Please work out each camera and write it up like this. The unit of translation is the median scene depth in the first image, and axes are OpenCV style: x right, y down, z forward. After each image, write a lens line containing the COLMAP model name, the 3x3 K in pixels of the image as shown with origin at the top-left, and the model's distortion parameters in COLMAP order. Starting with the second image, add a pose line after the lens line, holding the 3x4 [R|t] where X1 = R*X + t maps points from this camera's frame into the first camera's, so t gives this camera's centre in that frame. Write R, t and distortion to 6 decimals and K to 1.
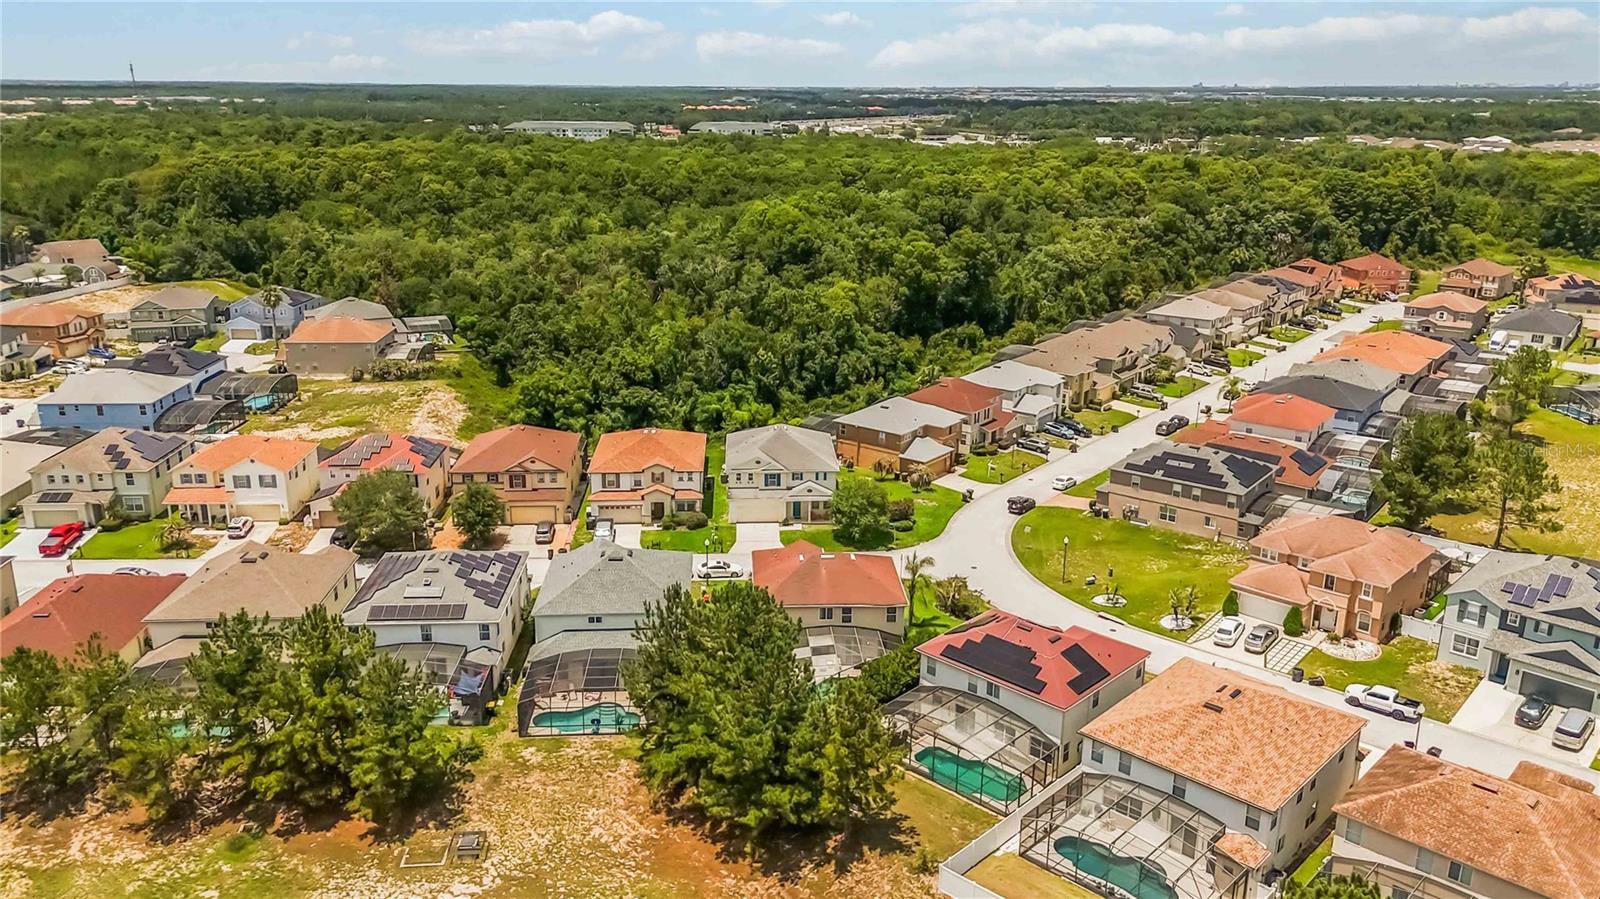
lens RADIAL K [[1221.2, 0, 808.9], [0, 1221.2, 457.7], [0, 0, 1]] dist [0.108077, -0.132615]
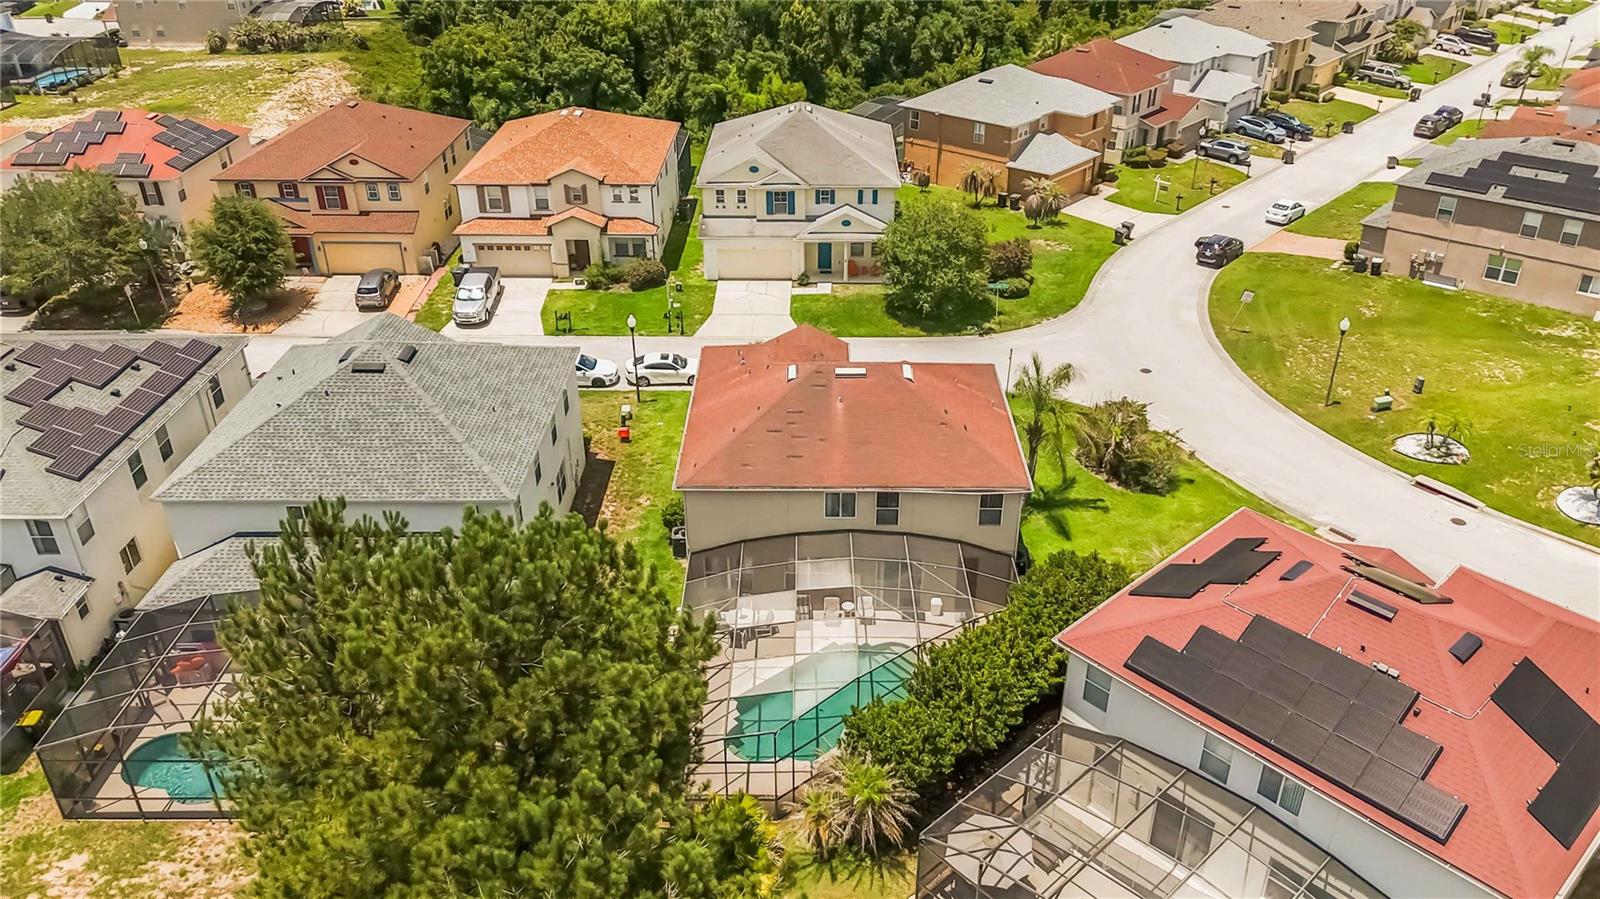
lens RADIAL K [[1221.2, 0, 808.9], [0, 1221.2, 457.7], [0, 0, 1]] dist [0.108077, -0.132615]
pose [[0.997539, 0.023107, -0.066201, 0.022296], [-0.008666, 0.977532, 0.210611, 0.013483], [0.069580, -0.209519, 0.975326, 0.409295]]
